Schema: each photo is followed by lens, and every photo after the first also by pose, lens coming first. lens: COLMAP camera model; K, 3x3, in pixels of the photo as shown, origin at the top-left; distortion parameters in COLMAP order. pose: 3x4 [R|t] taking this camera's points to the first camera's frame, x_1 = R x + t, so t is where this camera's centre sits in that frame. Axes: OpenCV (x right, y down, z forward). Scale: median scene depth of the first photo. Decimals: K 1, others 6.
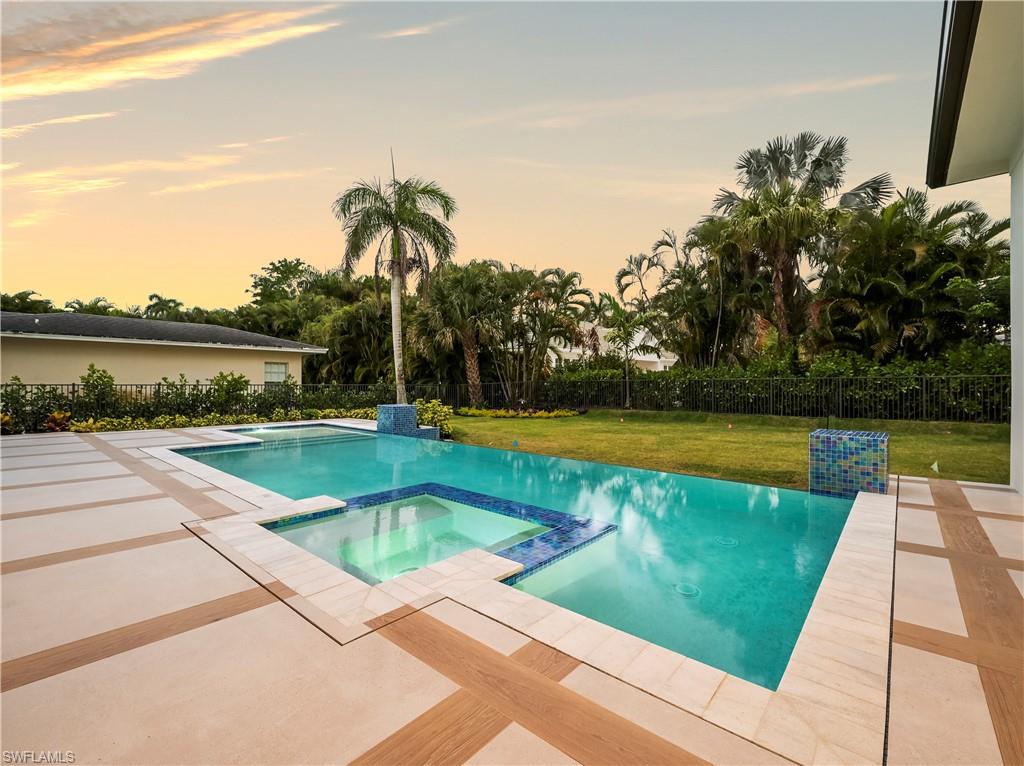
lens RADIAL K [[449.6, 0, 512.0], [0, 449.6, 383.0], [0, 0, 1]] dist [-0.011094, 0.000207]
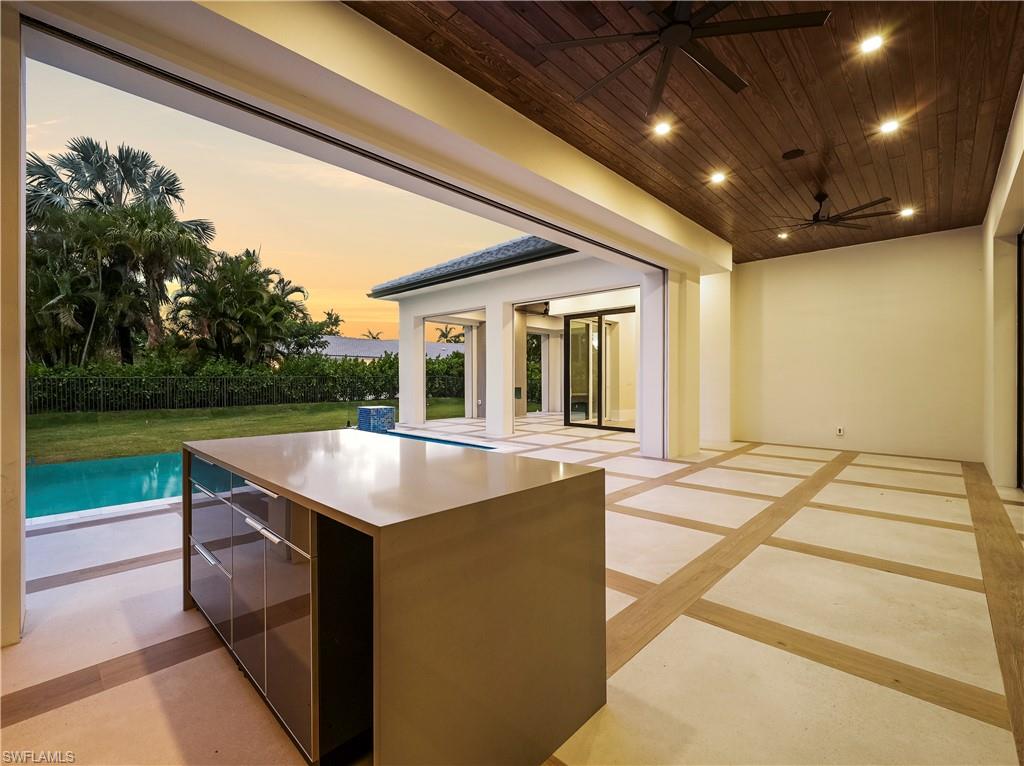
lens RADIAL K [[449.6, 0, 512.0], [0, 449.6, 383.0], [0, 0, 1]] dist [-0.011094, 0.000207]
pose [[0.058506, -0.009888, 0.998238, -0.547038], [0.001885, 0.999950, 0.009794, -0.005097], [-0.998285, 0.001309, 0.058522, 0.057411]]
